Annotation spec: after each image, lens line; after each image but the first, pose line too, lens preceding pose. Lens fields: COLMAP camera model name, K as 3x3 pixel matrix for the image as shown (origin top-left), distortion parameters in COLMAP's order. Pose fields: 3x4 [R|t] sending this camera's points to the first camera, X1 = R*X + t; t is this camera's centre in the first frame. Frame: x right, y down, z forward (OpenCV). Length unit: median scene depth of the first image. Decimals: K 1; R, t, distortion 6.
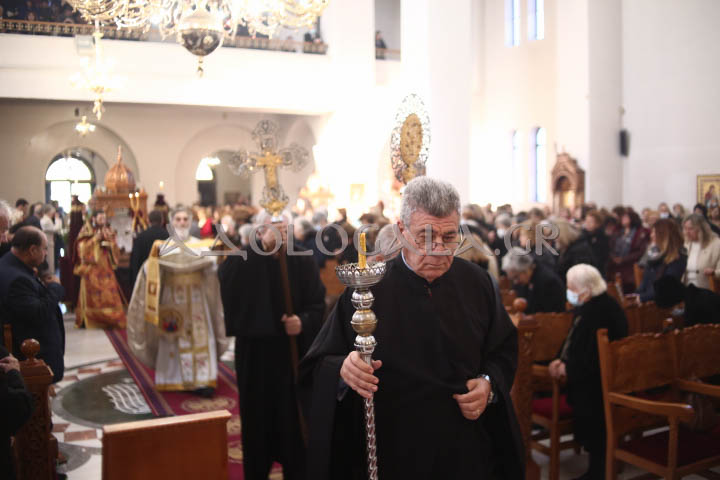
lens RADIAL K [[710.1, 0, 360.8], [0, 710.1, 240.8], [0, 0, 1]] dist [-0.151381, 0.097256]
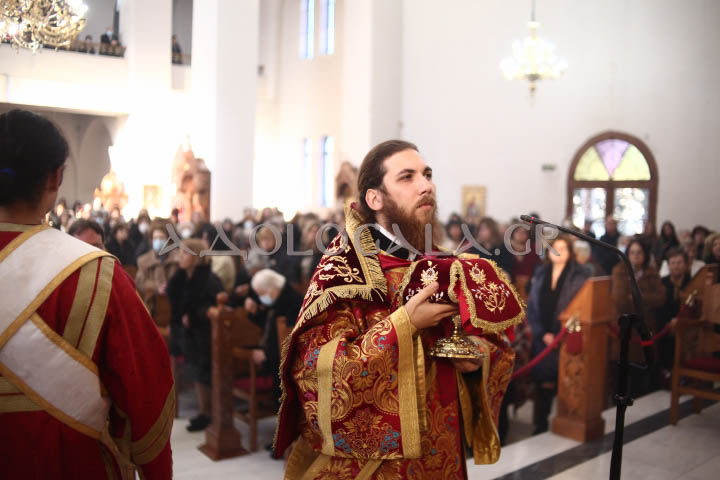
lens RADIAL K [[713.3, 0, 361.1], [0, 713.3, 238.2], [0, 0, 1]] dist [-0.119249, 0.000064]
pose [[0.968839, 0.013349, 0.247331, 0.042295], [-0.011966, 0.999903, -0.007094, -0.000560], [-0.247402, 0.003913, 0.968905, -0.065783]]
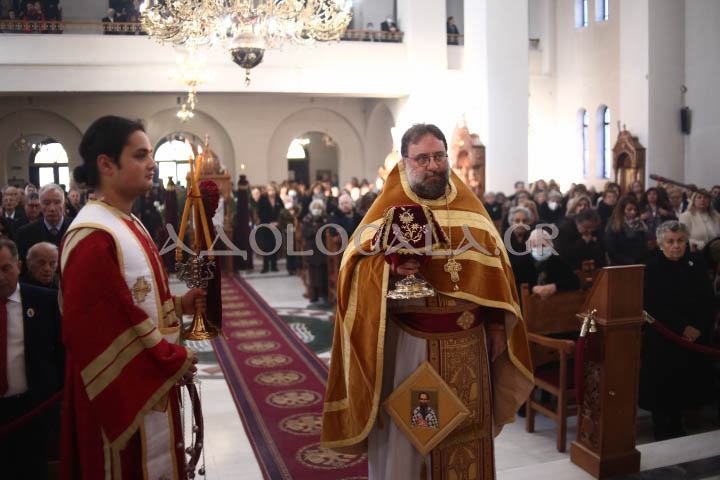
lens RADIAL K [[710.1, 0, 360.8], [0, 710.1, 240.8], [0, 0, 1]] dist [-0.151381, 0.097256]
pose [[0.987865, 0.004817, -0.155238, 0.062937], [0.000742, 0.999361, 0.035731, 0.000002], [0.155311, -0.035413, 0.987231, -0.084180]]
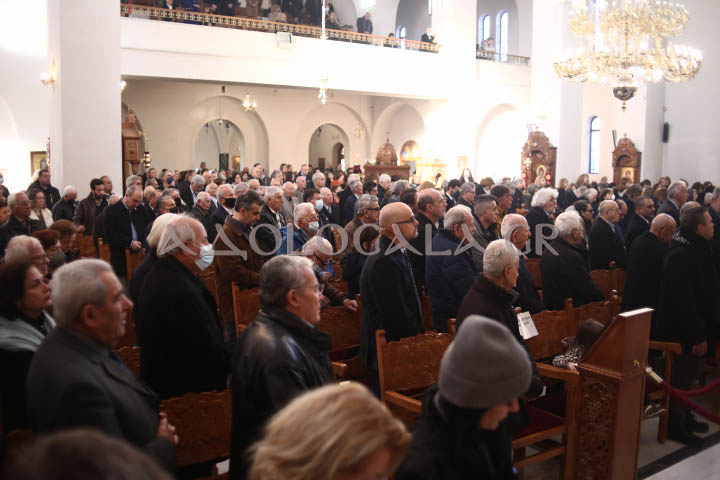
lens RADIAL K [[710.1, 0, 360.8], [0, 710.1, 240.8], [0, 0, 1]] dist [-0.151381, 0.097256]
pose [[0.984757, -0.002386, 0.173920, -0.453598], [-0.007436, 0.998414, 0.055800, 0.002359], [-0.173777, -0.056243, 0.983178, -0.253625]]
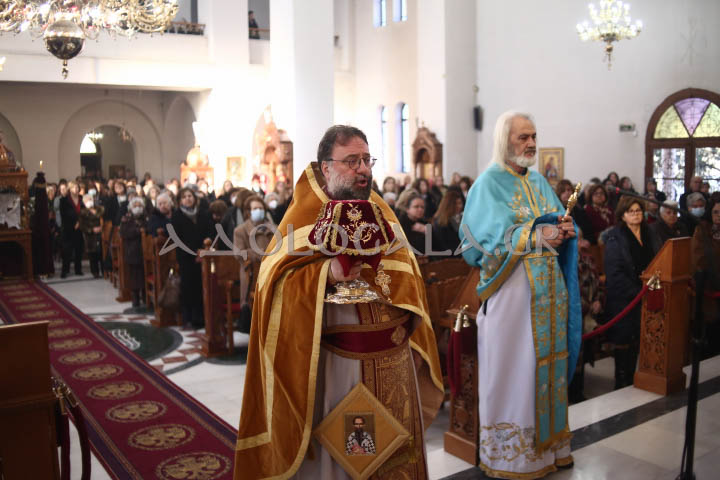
lens RADIAL K [[710.1, 0, 360.8], [0, 710.1, 240.8], [0, 0, 1]] dist [-0.151381, 0.097256]
pose [[0.989627, -0.022358, 0.141911, 0.033311], [0.015747, 0.998745, 0.047544, -0.003465], [-0.142796, -0.044817, 0.988737, -0.080898]]
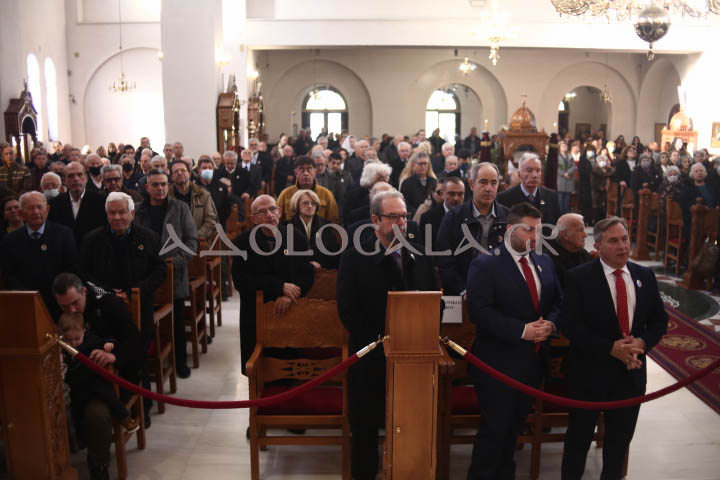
lens RADIAL K [[710.1, 0, 360.8], [0, 710.1, 240.8], [0, 0, 1]] dist [-0.151381, 0.097256]
pose [[0.906145, 0.079465, -0.415436, -0.058623], [-0.032794, 0.992436, 0.118304, -0.011891], [0.421695, -0.093577, 0.901896, -0.152528]]
